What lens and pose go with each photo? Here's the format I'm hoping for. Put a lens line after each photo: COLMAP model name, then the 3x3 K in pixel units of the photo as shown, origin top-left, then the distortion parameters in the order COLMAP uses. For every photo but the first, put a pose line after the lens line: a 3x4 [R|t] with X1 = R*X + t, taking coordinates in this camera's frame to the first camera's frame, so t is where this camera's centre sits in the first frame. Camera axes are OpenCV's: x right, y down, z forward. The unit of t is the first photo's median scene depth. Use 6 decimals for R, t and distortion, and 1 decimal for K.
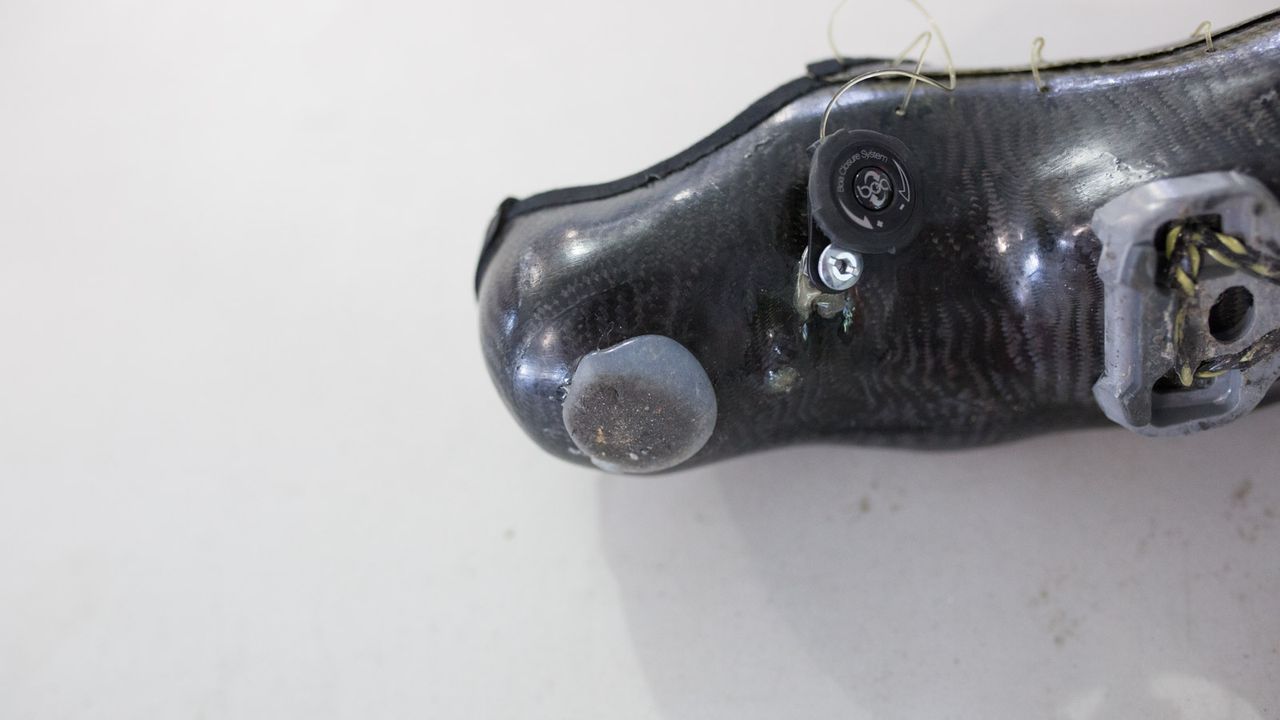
lens RADIAL K [[1297.6, 0, 640.3], [0, 1297.6, 361.7], [0, 0, 1]] dist [-0.053415, 0.000000]
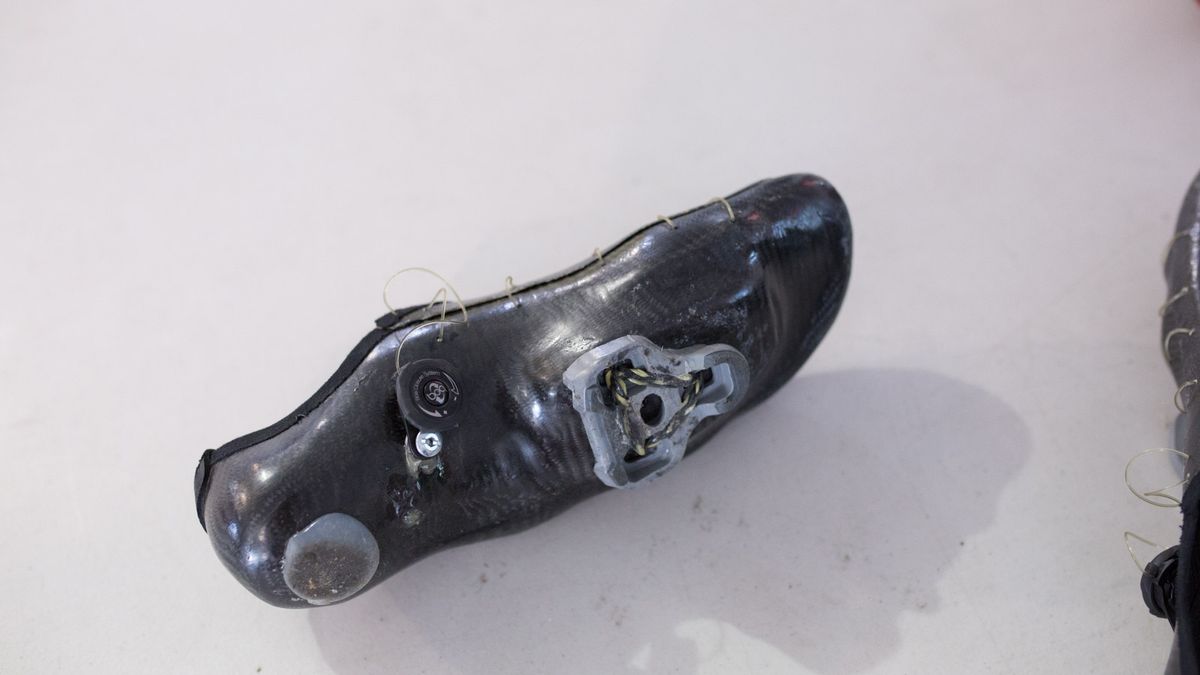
lens RADIAL K [[1216.5, 0, 601.8], [0, 1216.5, 334.0], [0, 0, 1]] dist [-0.053415, 0.000000]
pose [[0.922809, -0.238600, 0.302478, -0.076712], [0.270964, 0.960090, -0.069329, -0.037791], [-0.273864, 0.145938, 0.950632, -0.544131]]
